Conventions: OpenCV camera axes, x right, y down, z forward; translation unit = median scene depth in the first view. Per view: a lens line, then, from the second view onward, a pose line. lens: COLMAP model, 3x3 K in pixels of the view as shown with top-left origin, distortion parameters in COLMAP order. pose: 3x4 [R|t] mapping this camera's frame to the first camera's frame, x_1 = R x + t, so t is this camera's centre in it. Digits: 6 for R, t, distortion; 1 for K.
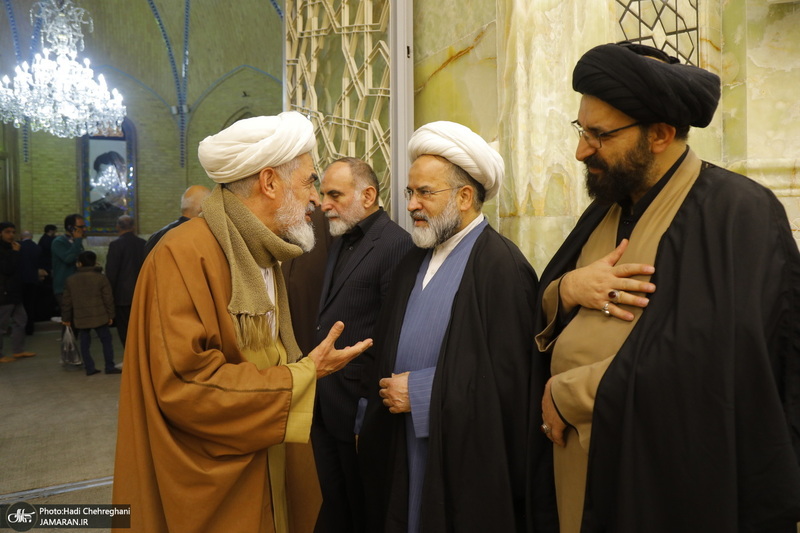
lens RADIAL K [[546.6, 0, 401.7], [0, 546.6, 275.9], [0, 0, 1]] dist [-0.123388, 0.070088]
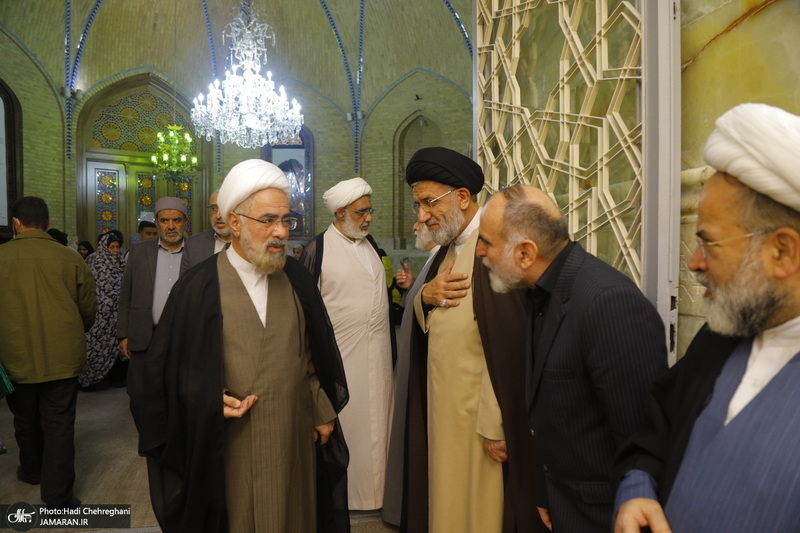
lens RADIAL K [[546.6, 0, 401.7], [0, 546.6, 275.9], [0, 0, 1]] dist [-0.123388, 0.070088]
pose [[0.954768, 0.021955, -0.296541, -0.076103], [-0.022465, 0.999746, 0.001691, -0.047630], [0.296503, 0.005047, 0.955019, 0.173092]]
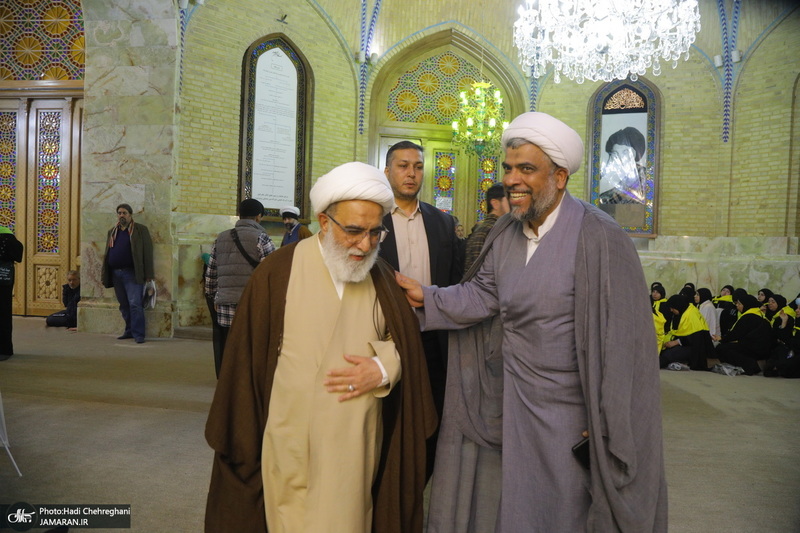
lens RADIAL K [[547.9, 0, 400.0], [0, 547.9, 282.2], [0, 0, 1]] dist [-0.130757, 0.073422]
pose [[0.679601, 0.071714, -0.730068, -0.788242], [-0.072321, 0.996912, 0.030604, -0.037852], [0.730008, 0.032000, 0.682689, 0.942487]]
